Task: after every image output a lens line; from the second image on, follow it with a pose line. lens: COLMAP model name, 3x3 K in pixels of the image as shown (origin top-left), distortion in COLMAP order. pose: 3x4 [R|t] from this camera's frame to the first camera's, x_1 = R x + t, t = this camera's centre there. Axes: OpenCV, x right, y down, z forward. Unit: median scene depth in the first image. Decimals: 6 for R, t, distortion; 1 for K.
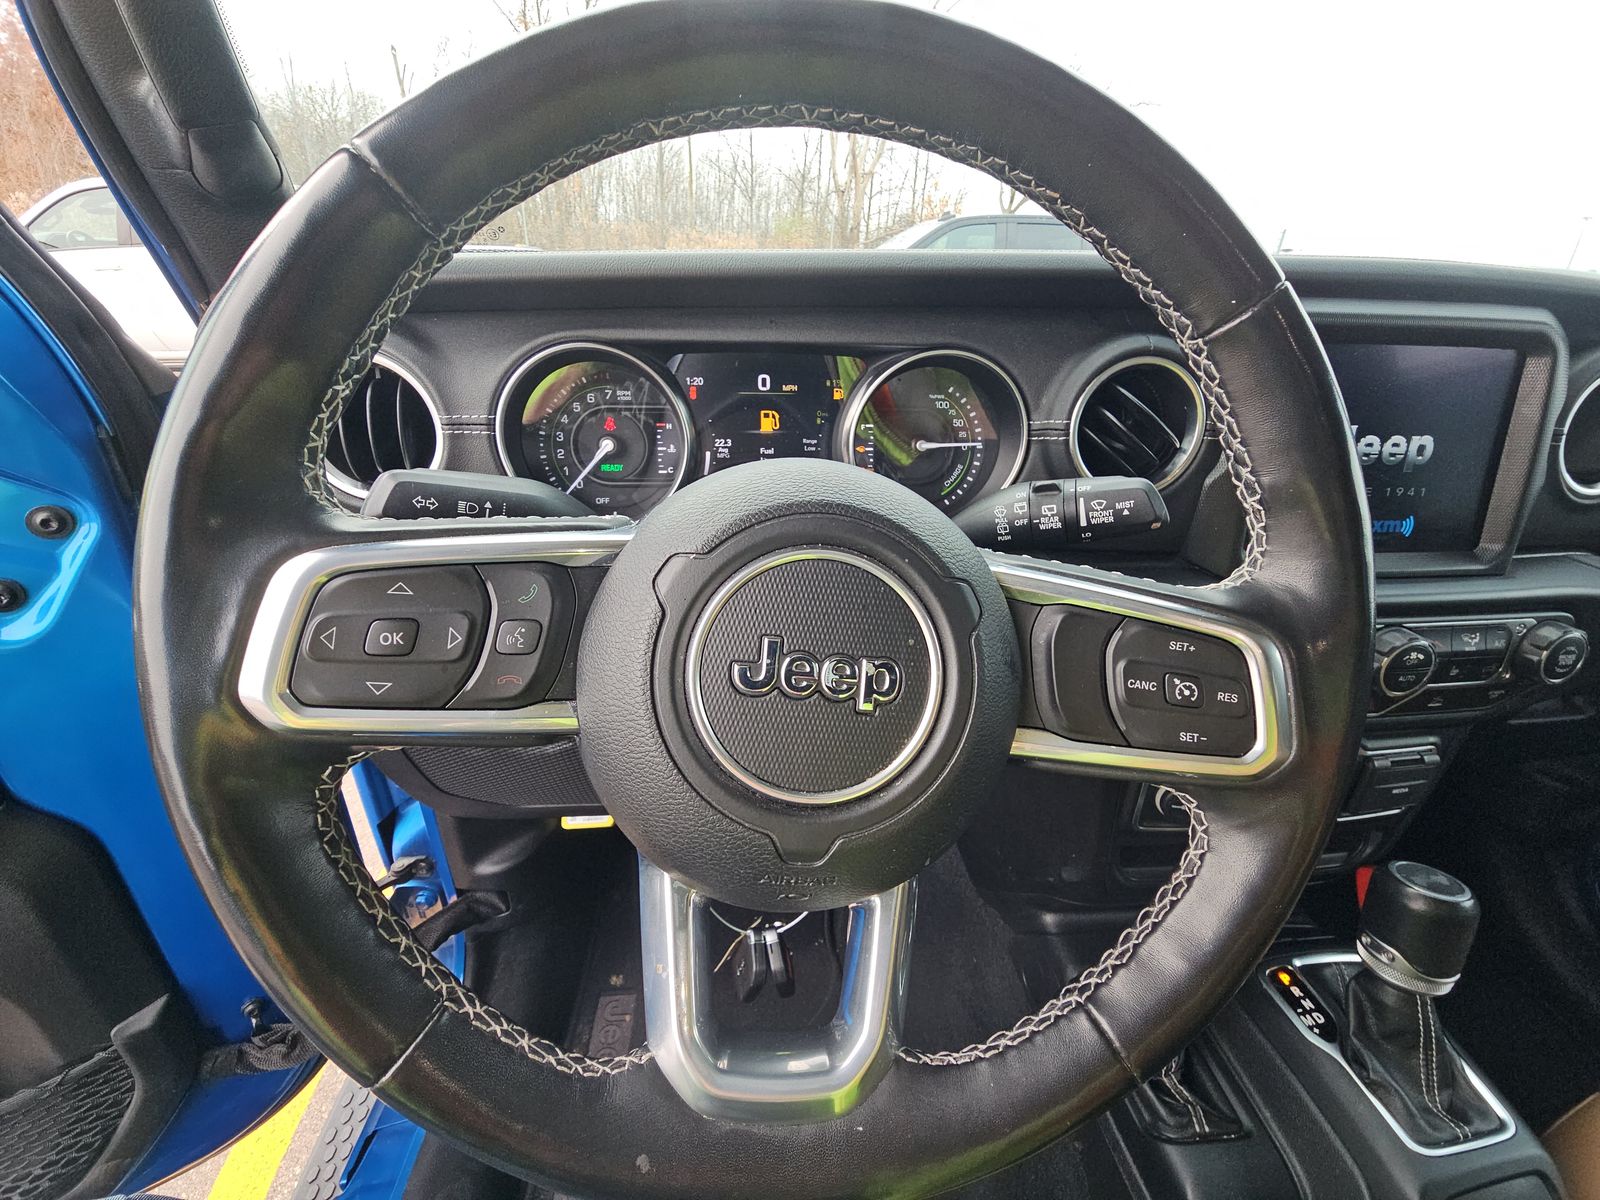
lens RADIAL K [[655.8, 0, 804.0], [0, 655.8, 597.5], [0, 0, 1]] dist [0.003597, -0.001641]
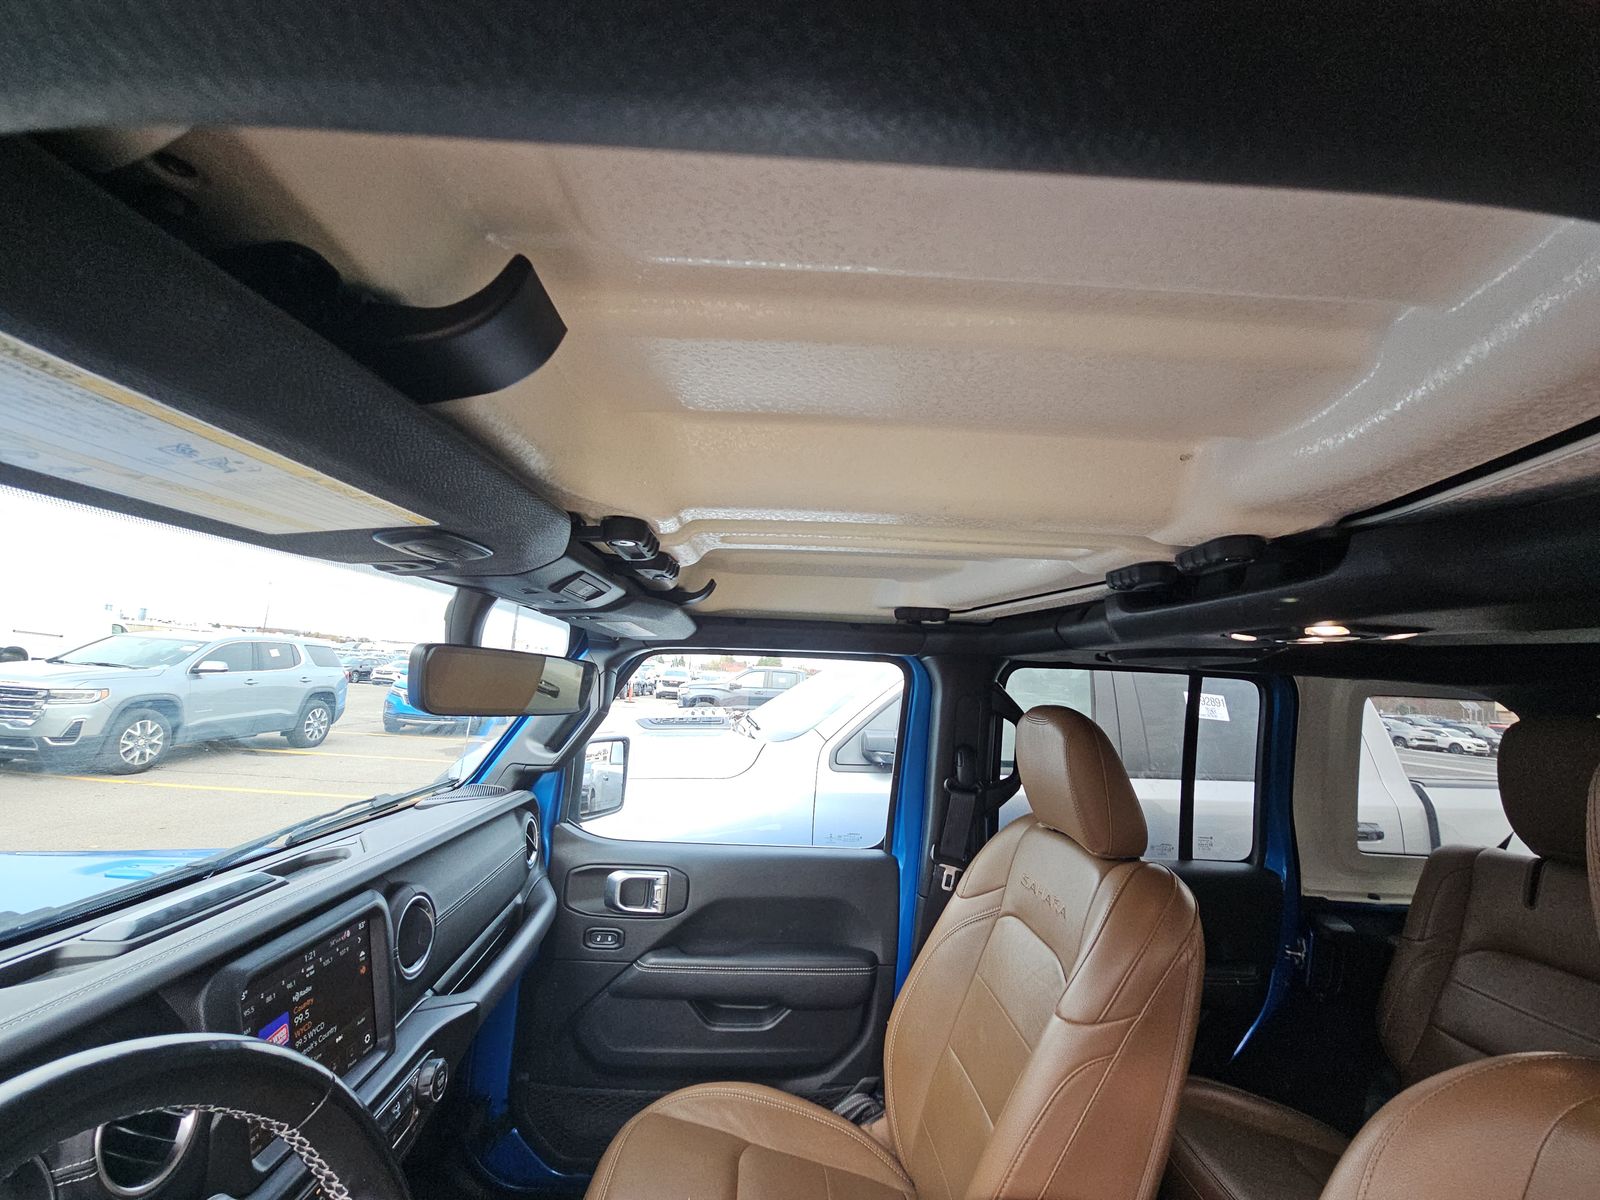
lens RADIAL K [[655.8, 0, 803.6], [0, 655.8, 592.6], [0, 0, 1]] dist [0.003597, -0.001641]
pose [[0.070795, 0.095870, 0.992873, -0.671500], [0.382854, 0.916523, -0.115796, -0.591693], [-0.921092, 0.388323, 0.028181, -0.465719]]
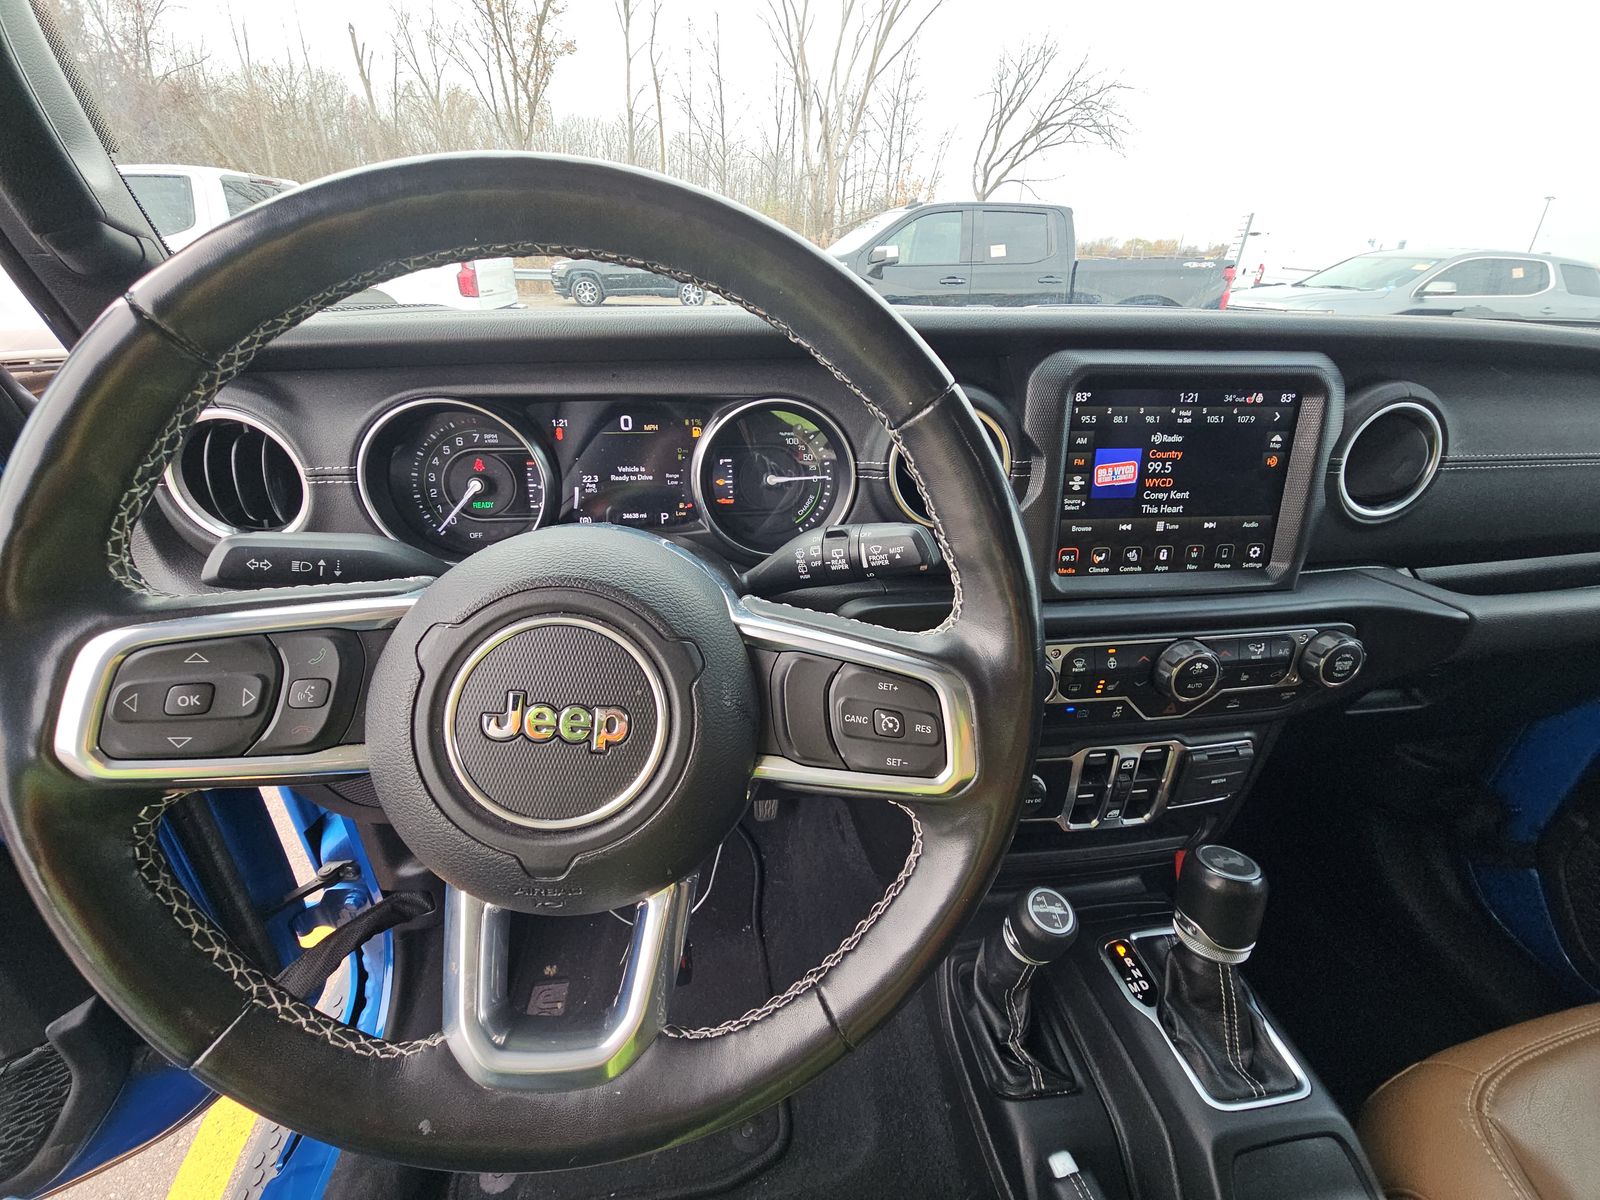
lens RADIAL K [[655.8, 0, 808.7], [0, 655.8, 595.7], [0, 0, 1]] dist [0.003597, -0.001641]
pose [[0.999550, -0.016564, 0.025015, 0.255591], [0.016046, 0.999656, 0.020768, -0.073659], [-0.025350, -0.020357, 0.999471, -0.117554]]
